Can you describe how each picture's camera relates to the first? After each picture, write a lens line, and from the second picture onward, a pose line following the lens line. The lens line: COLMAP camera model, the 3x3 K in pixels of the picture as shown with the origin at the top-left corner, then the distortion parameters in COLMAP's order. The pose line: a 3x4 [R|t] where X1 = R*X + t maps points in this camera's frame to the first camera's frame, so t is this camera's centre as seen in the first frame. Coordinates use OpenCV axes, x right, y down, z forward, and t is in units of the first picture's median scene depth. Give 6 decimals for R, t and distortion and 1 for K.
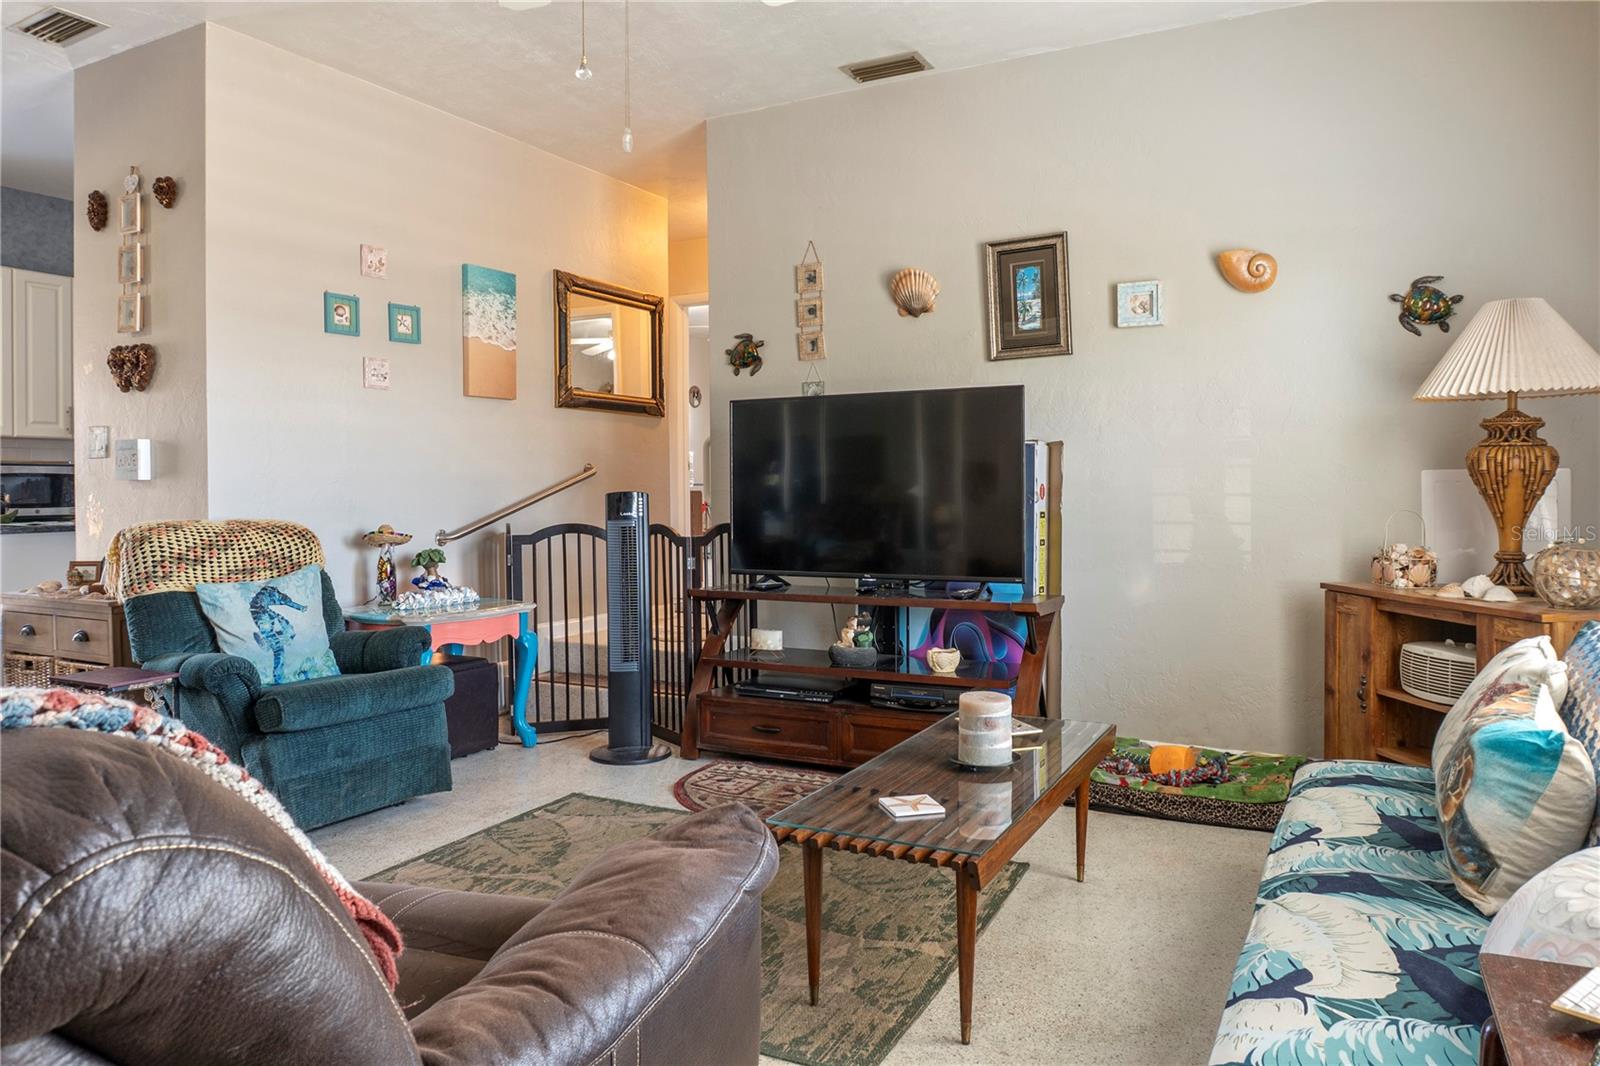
lens RADIAL K [[1075.3, 0, 803.6], [0, 1075.3, 507.2], [0, 0, 1]] dist [-0.030015, -0.001203]
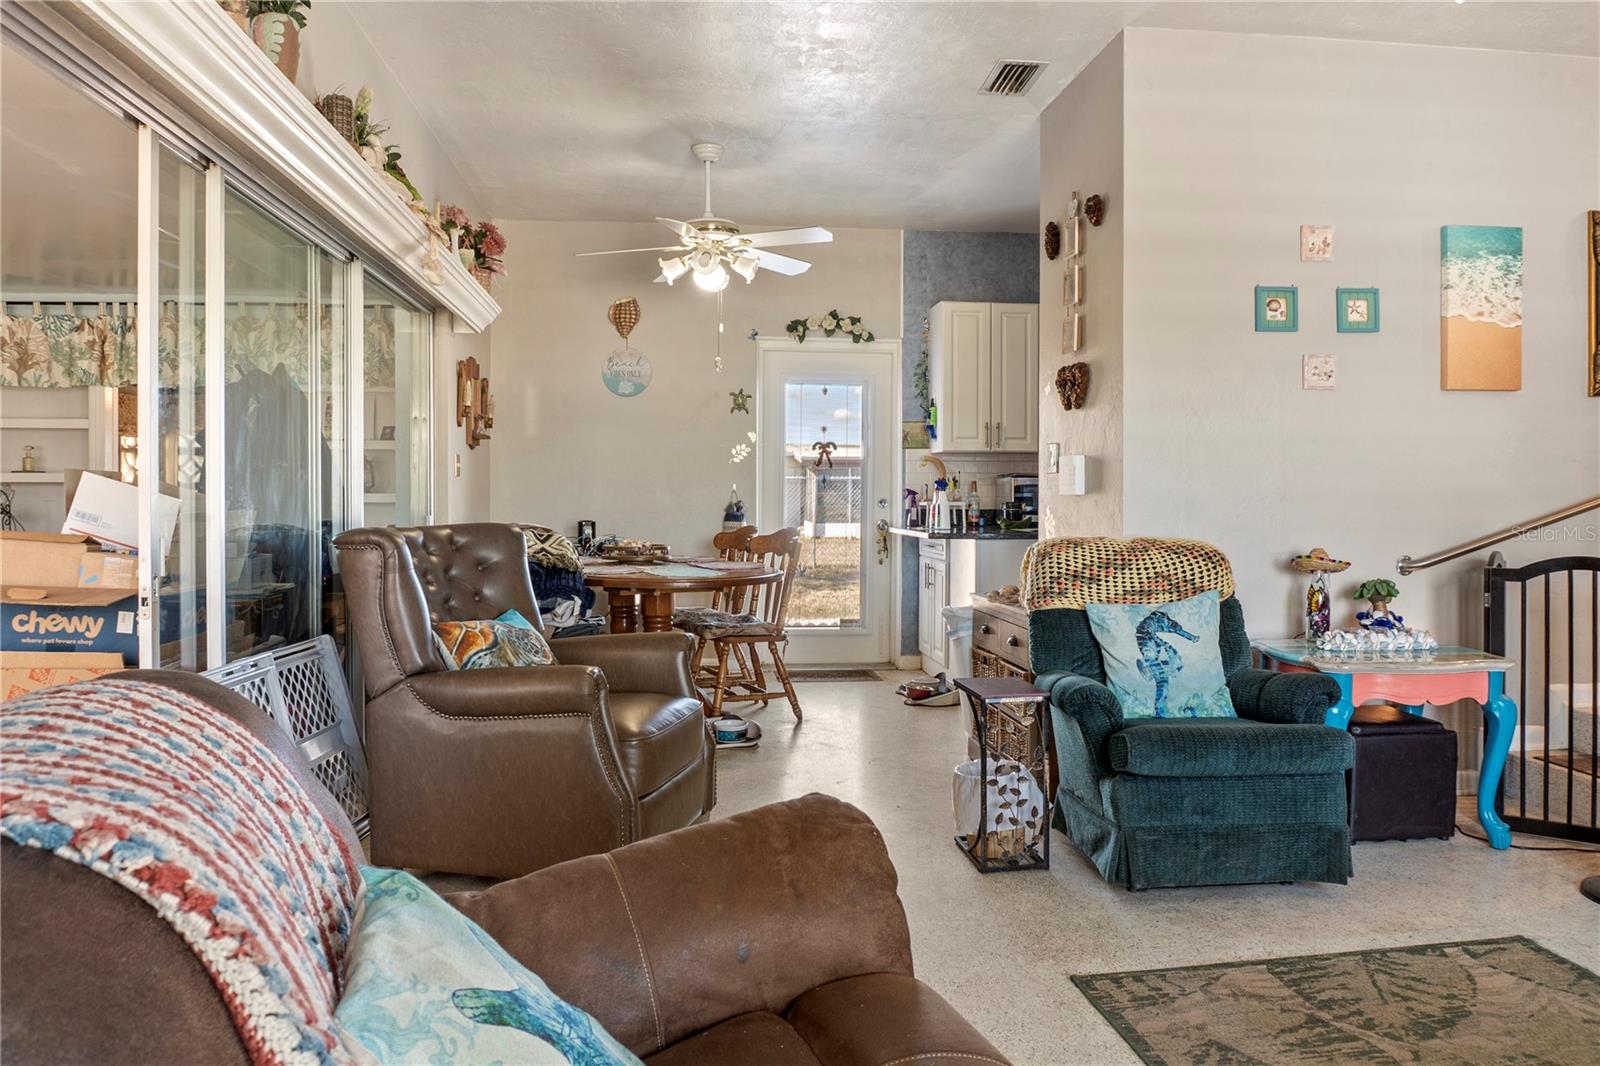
lens RADIAL K [[1075.3, 0, 803.6], [0, 1075.3, 507.2], [0, 0, 1]] dist [-0.030015, -0.001203]
pose [[0.574658, 0.016314, -0.818231, 0.084837], [-0.017654, 0.999816, 0.007536, -0.018183], [0.818203, 0.010114, 0.574840, 0.201084]]
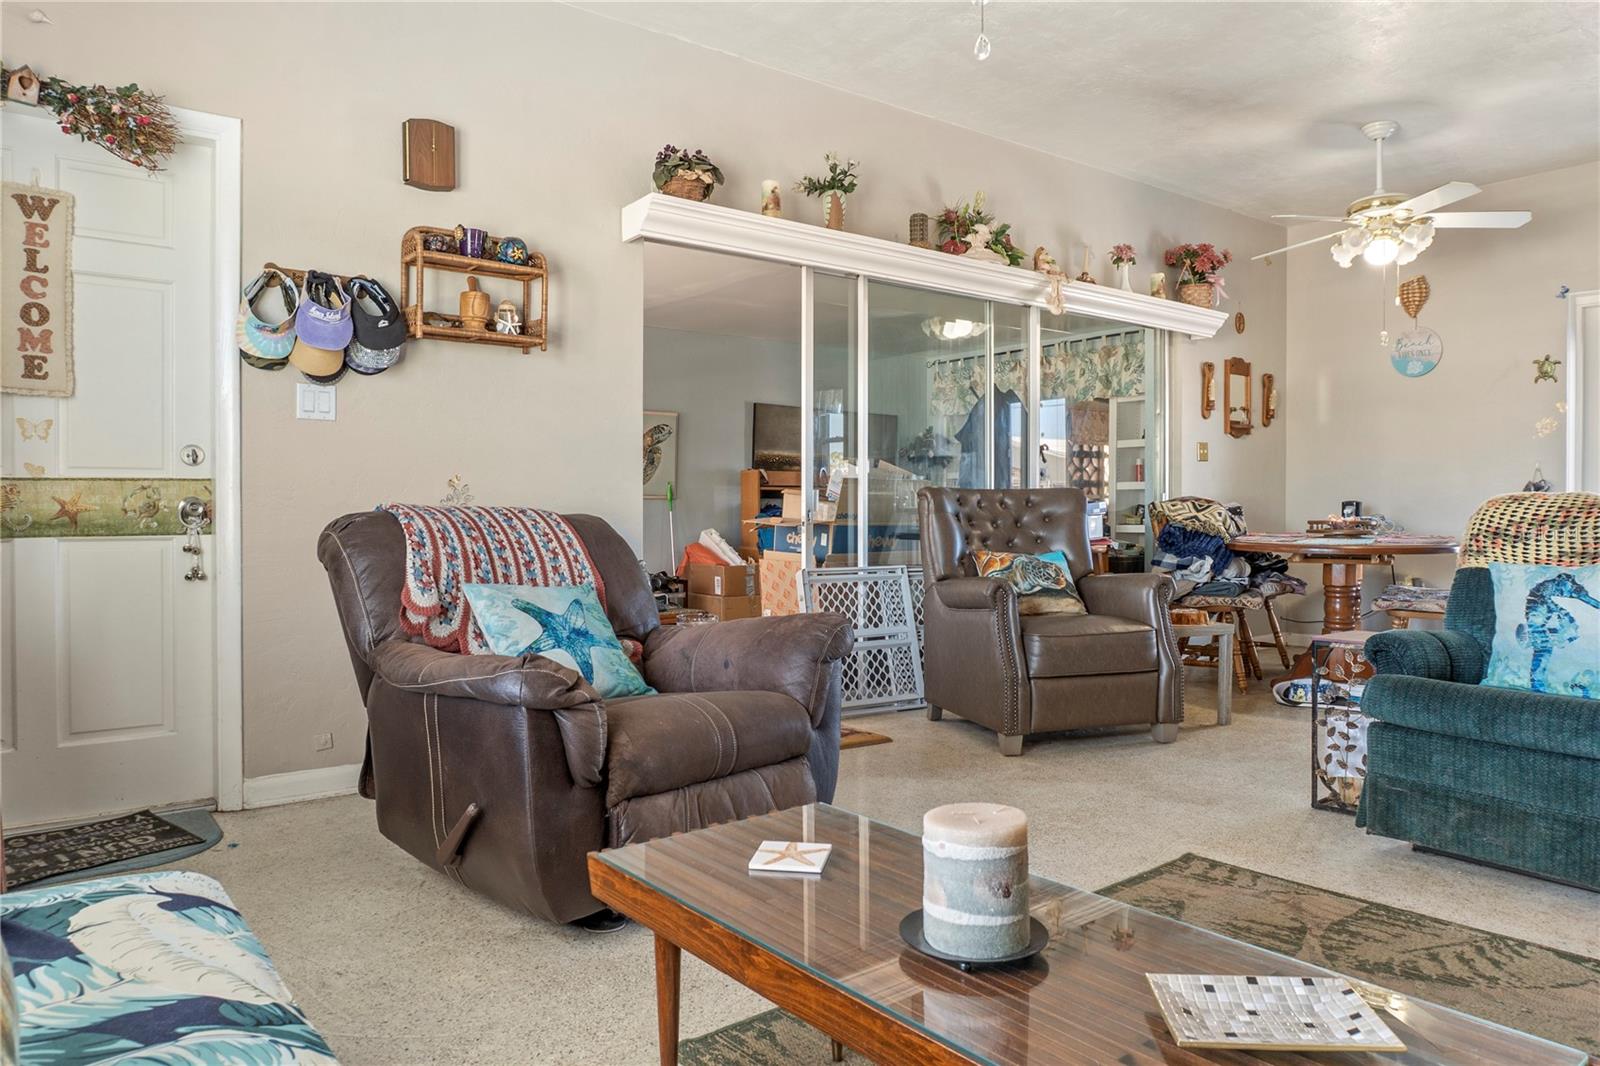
lens RADIAL K [[1075.4, 0, 811.7], [0, 1075.4, 518.5], [0, 0, 1]] dist [-0.019145, -0.001119]
pose [[-0.399835, 0.016918, -0.916431, 0.458496], [-0.011308, 0.999662, 0.023389, 0.019662], [0.916517, 0.019715, -0.399509, 0.782678]]
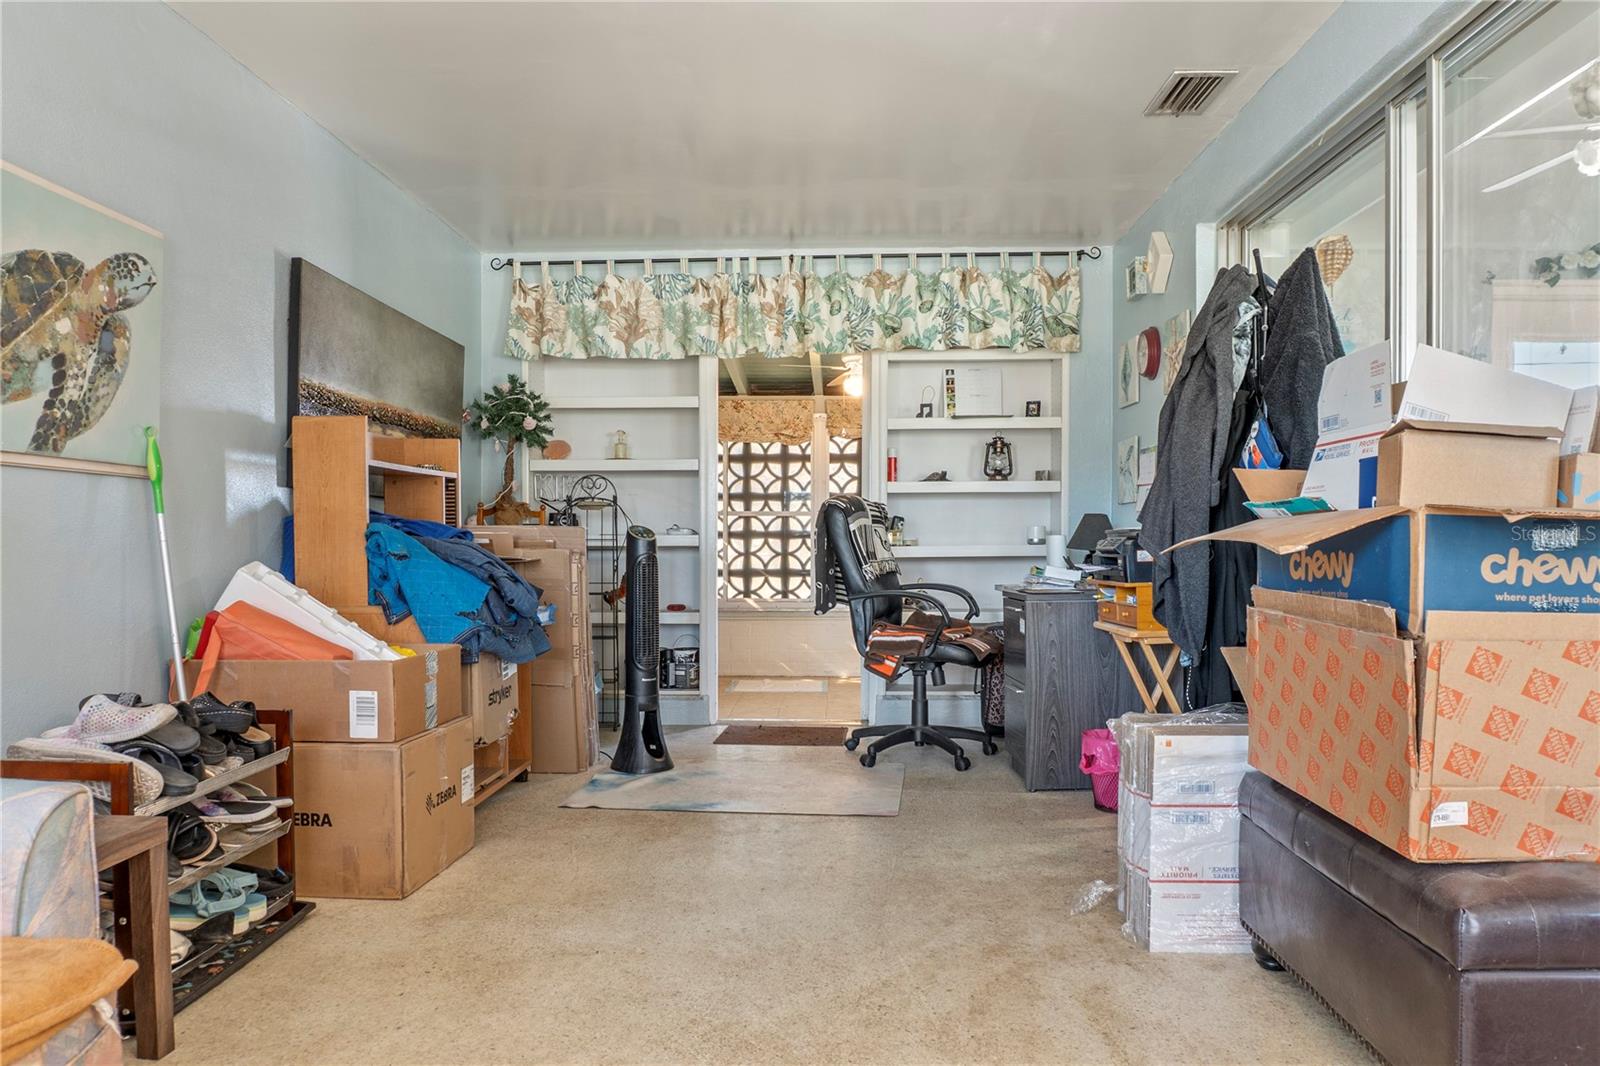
lens RADIAL K [[1080.2, 0, 808.0], [0, 1080.2, 498.7], [0, 0, 1]] dist [-0.027481, 0.000035]
pose [[0.449676, -0.034070, -0.892542, -0.596746], [-0.011510, 0.998968, -0.043931, 0.076078], [0.893118, 0.030028, 0.448820, -0.286429]]
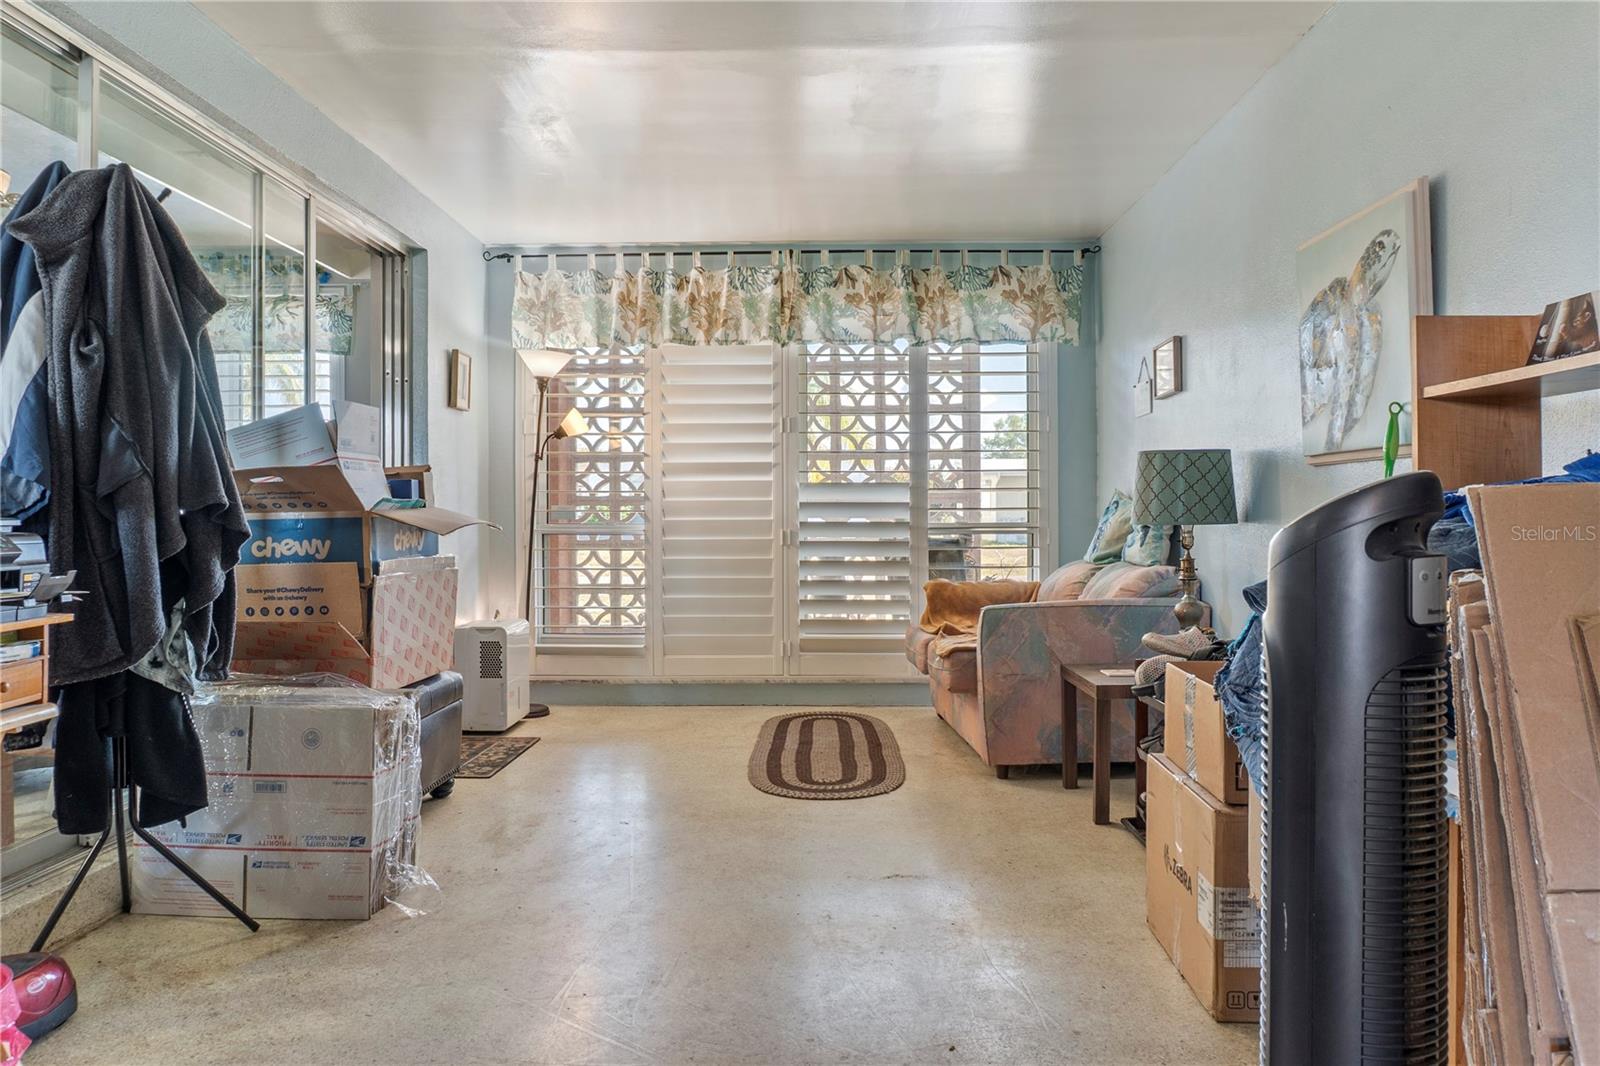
lens RADIAL K [[1075.3, 0, 803.6], [0, 1075.3, 507.2], [0, 0, 1]] dist [-0.030015, -0.001203]
pose [[-0.459248, 0.015577, 0.888172, -1.892058], [0.021316, 0.999752, -0.006512, 0.064903], [-0.888052, 0.015941, -0.459466, 0.296215]]
